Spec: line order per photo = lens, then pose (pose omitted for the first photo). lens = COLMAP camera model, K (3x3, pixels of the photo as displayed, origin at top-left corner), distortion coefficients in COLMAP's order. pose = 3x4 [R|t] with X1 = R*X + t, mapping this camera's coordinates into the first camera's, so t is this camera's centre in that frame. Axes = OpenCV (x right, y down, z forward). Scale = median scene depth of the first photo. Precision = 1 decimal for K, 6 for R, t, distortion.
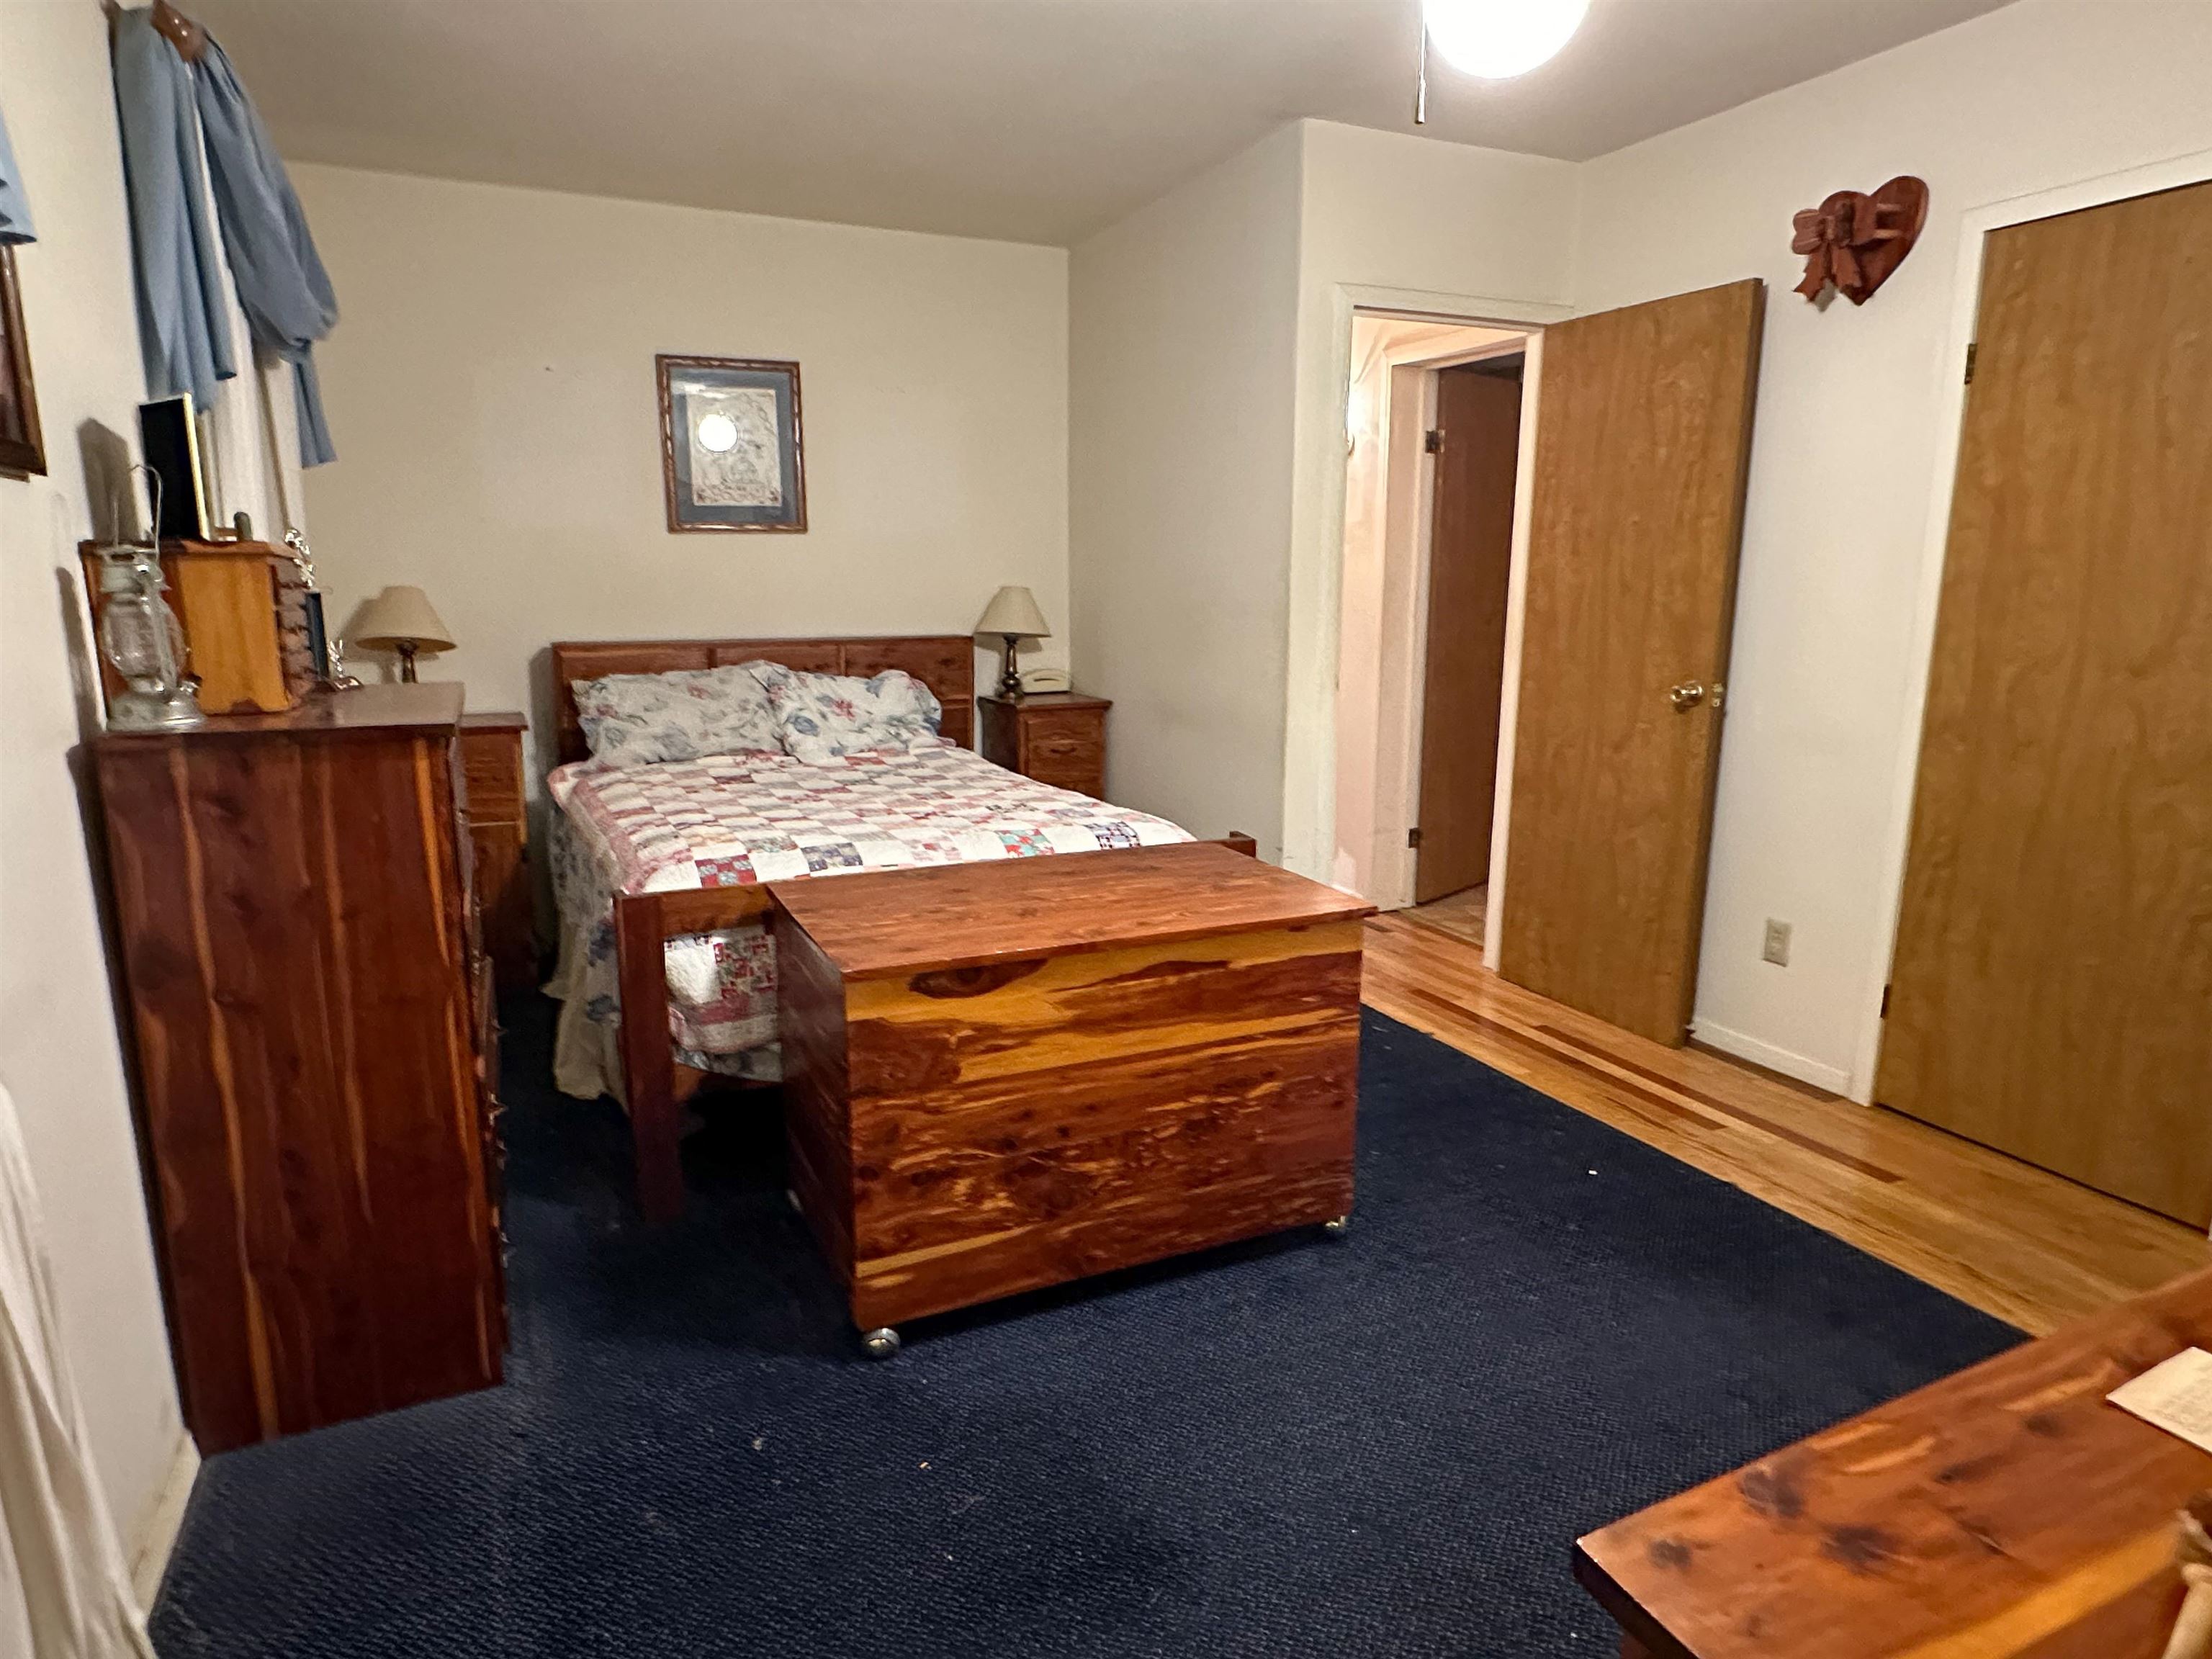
lens RADIAL K [[1280.8, 0, 1100.4], [0, 1280.8, 826.8], [0, 0, 1]] dist [-0.005752, 0.002449]
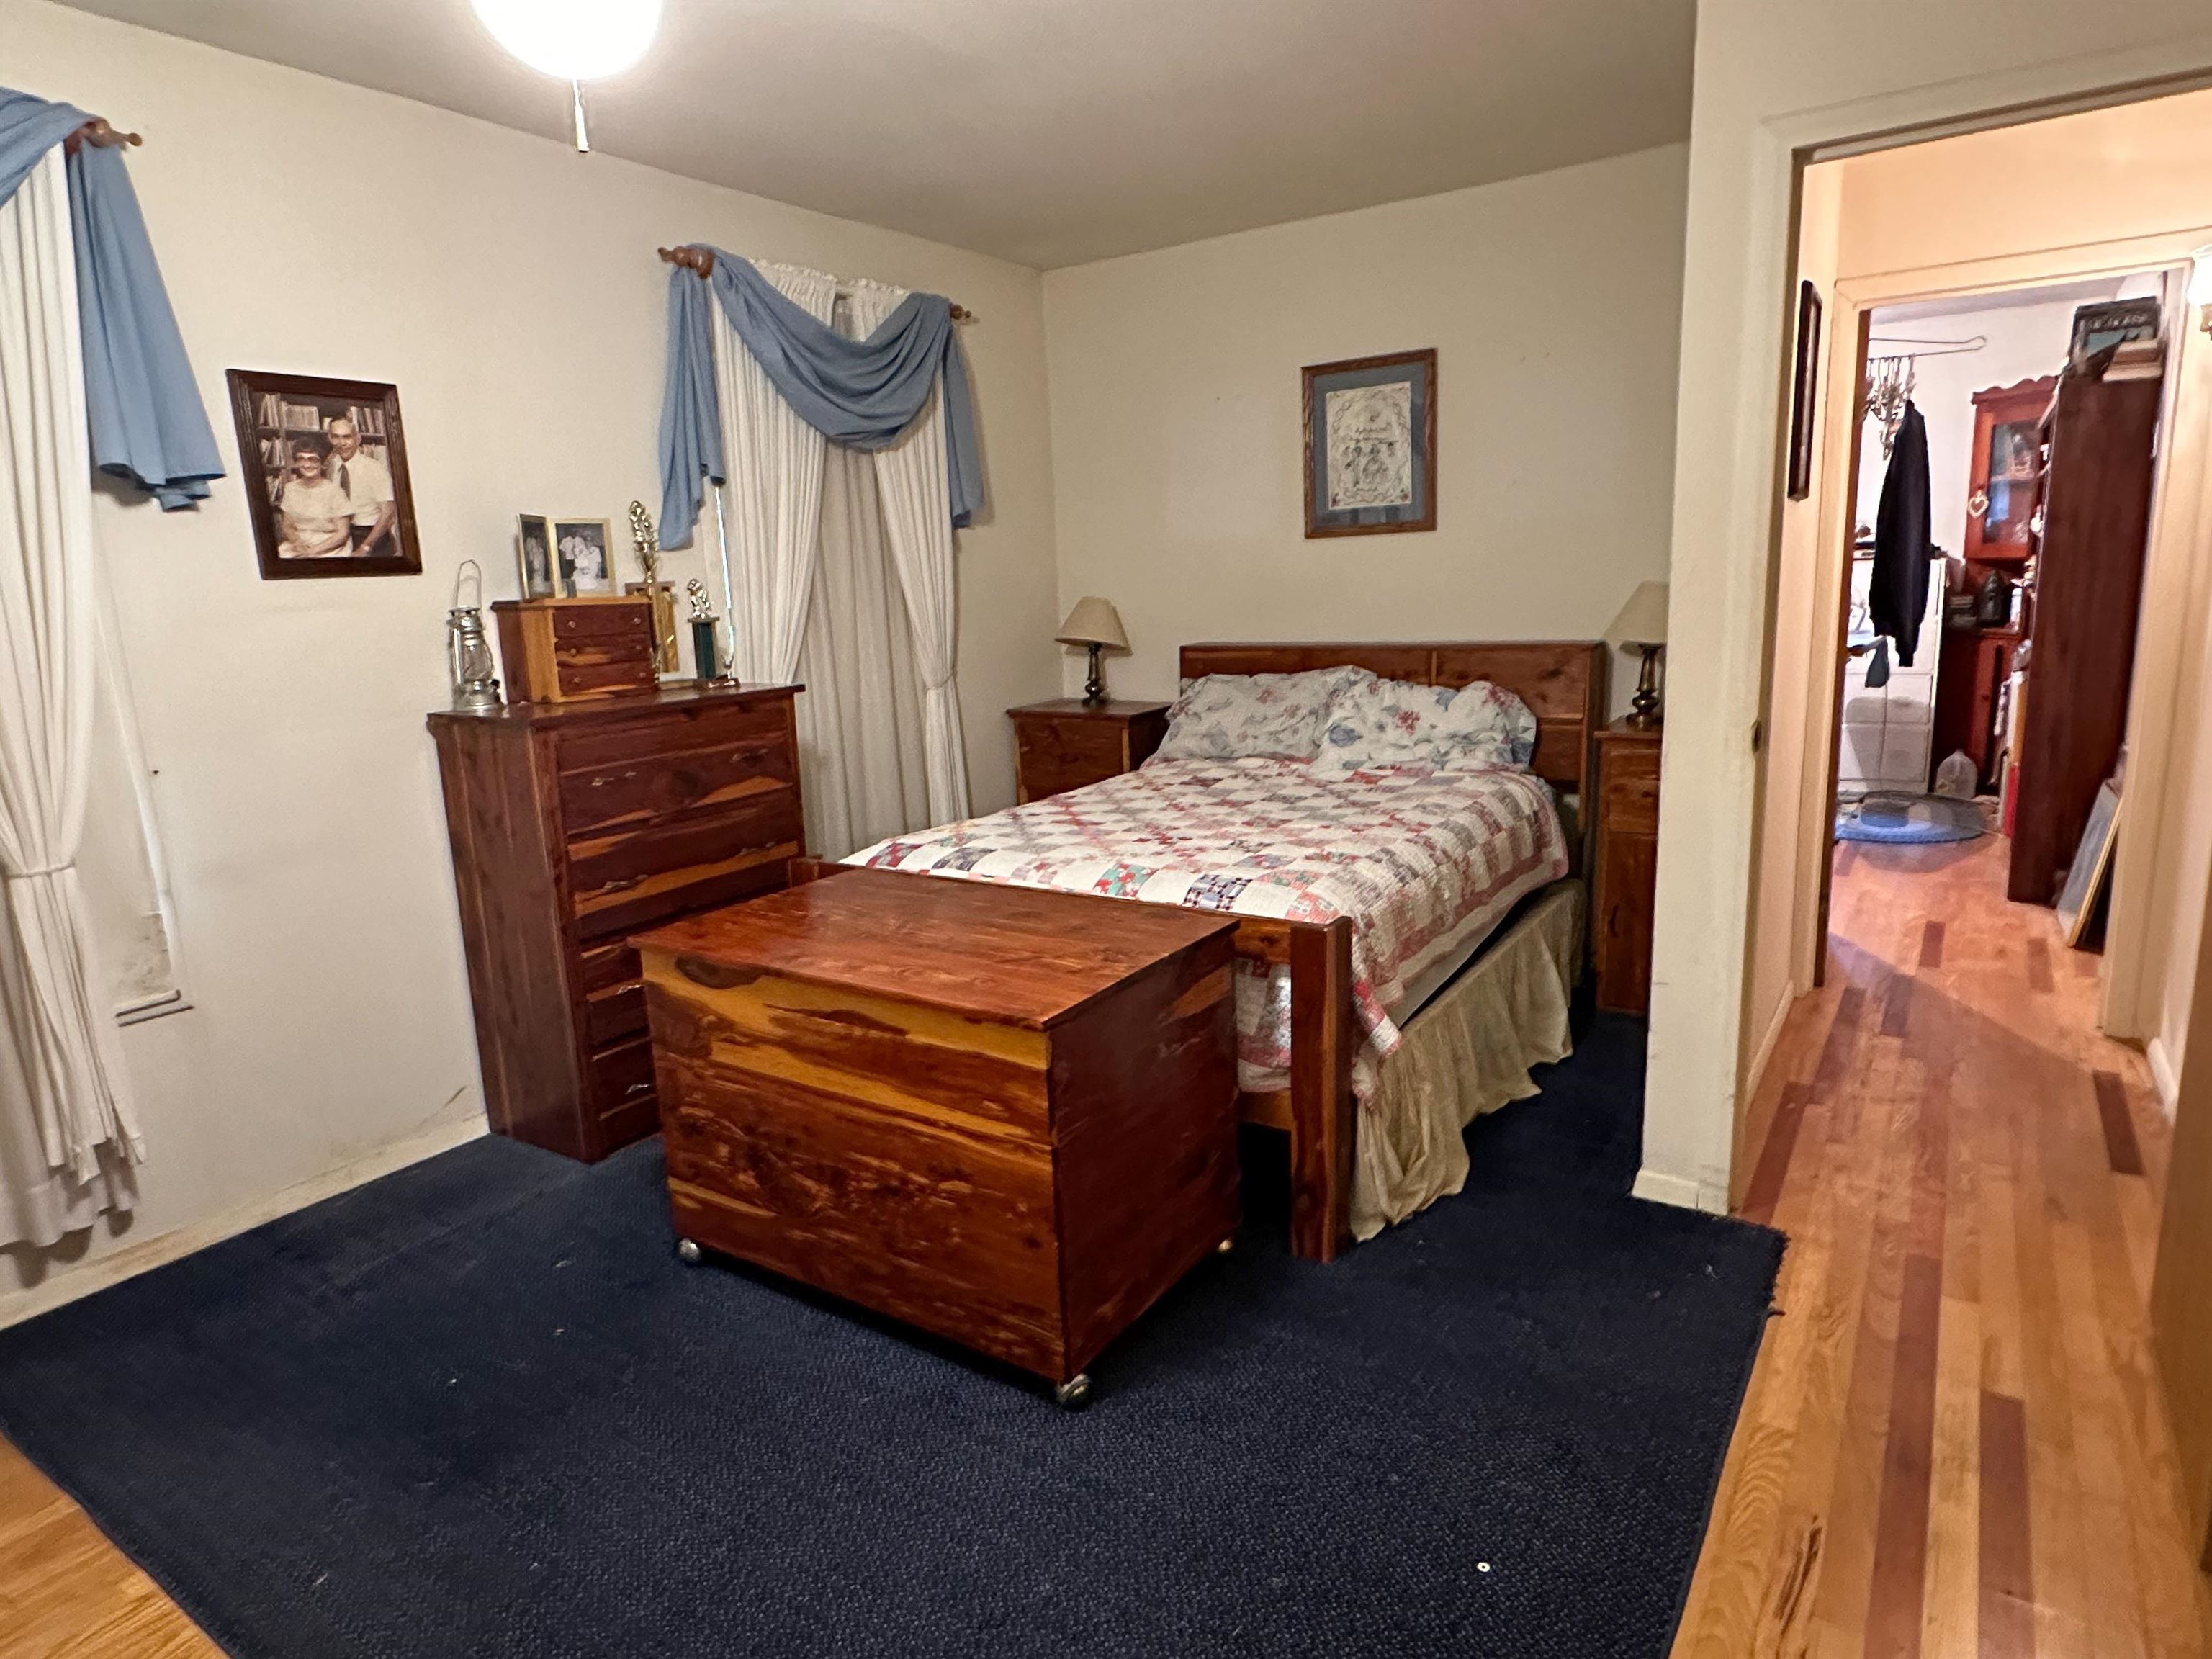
lens RADIAL K [[1280.8, 0, 1094.6], [0, 1280.8, 829.0], [0, 0, 1]] dist [-0.005752, 0.002449]
pose [[0.523599, 0.142514, -0.839960, 0.896751], [-0.121520, 0.988322, 0.091935, -0.136613], [0.843254, 0.053935, 0.534803, 0.590347]]
